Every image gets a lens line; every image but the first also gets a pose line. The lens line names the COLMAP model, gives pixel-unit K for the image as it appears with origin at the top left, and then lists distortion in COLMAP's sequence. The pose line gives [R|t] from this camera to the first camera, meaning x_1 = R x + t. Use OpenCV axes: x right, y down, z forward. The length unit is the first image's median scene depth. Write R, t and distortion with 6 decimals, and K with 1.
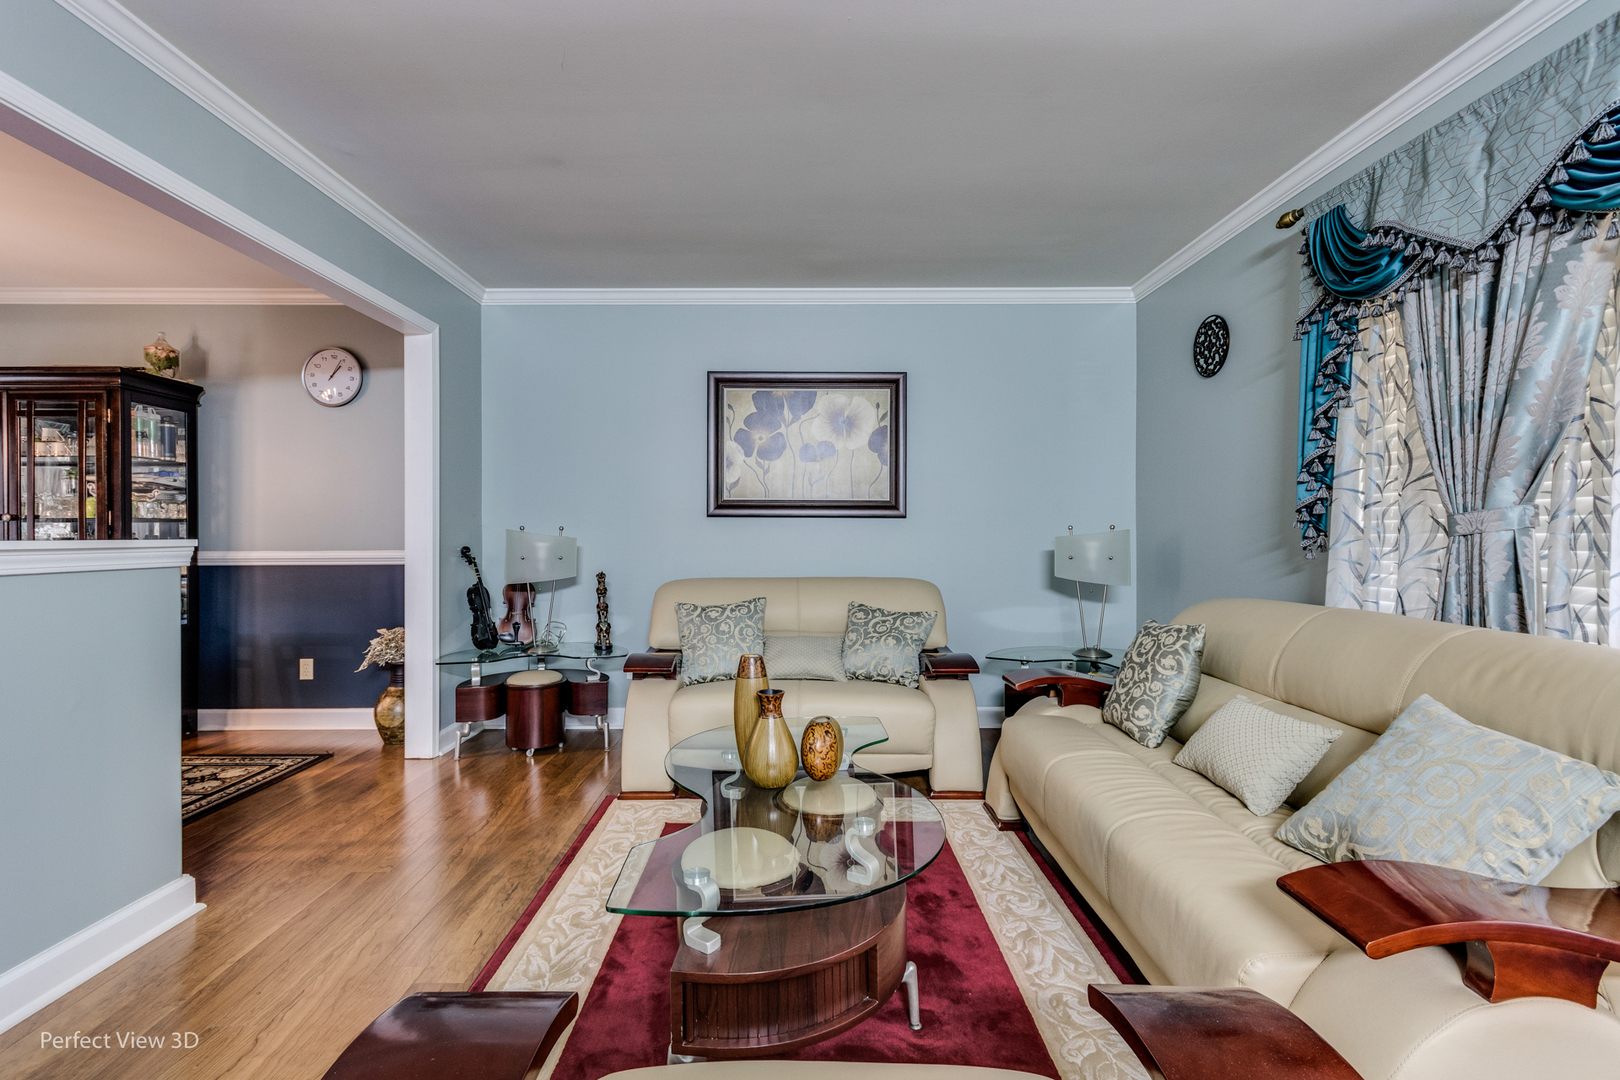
lens RADIAL K [[748.8, 0, 799.3], [0, 748.8, 554.2], [0, 0, 1]] dist [0.012636, 0.000219]
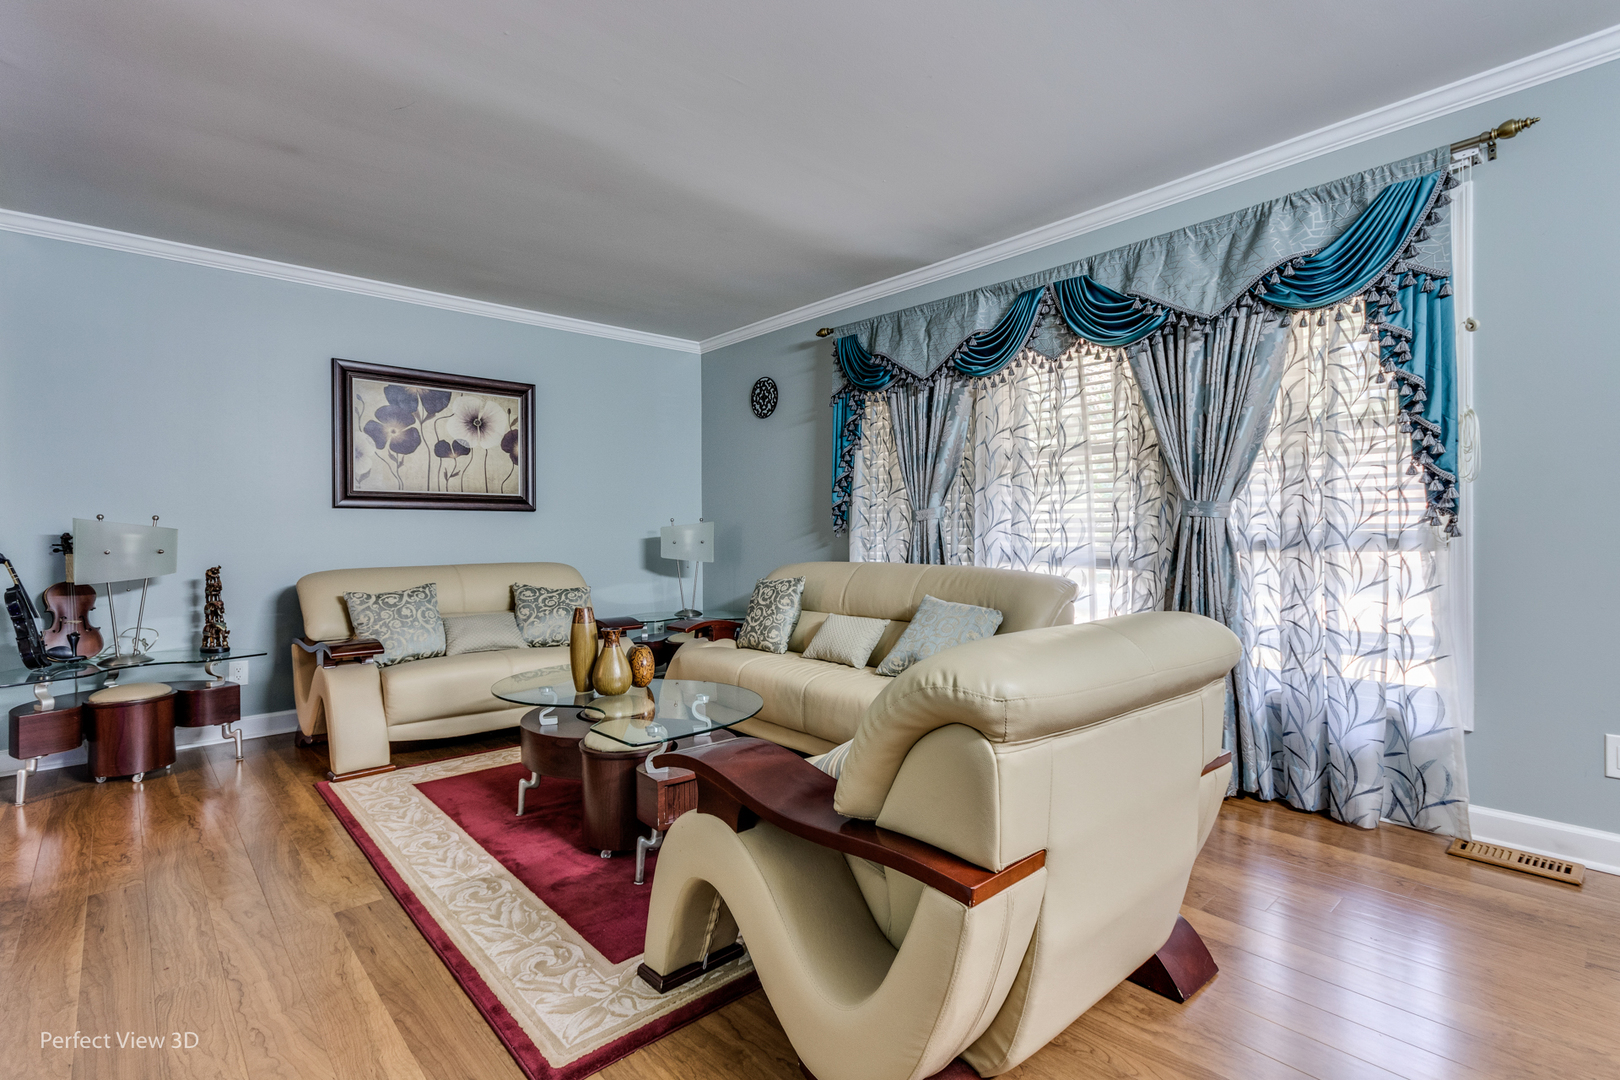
lens RADIAL K [[766.0, 0, 773.8], [0, 766.0, 549.4], [0, 0, 1]] dist [0.059013, 0.000018]
pose [[0.776989, -0.020545, 0.629179, -0.540041], [0.023997, 0.999708, 0.003011, 0.026148], [-0.629057, 0.012759, 0.777255, -0.253066]]
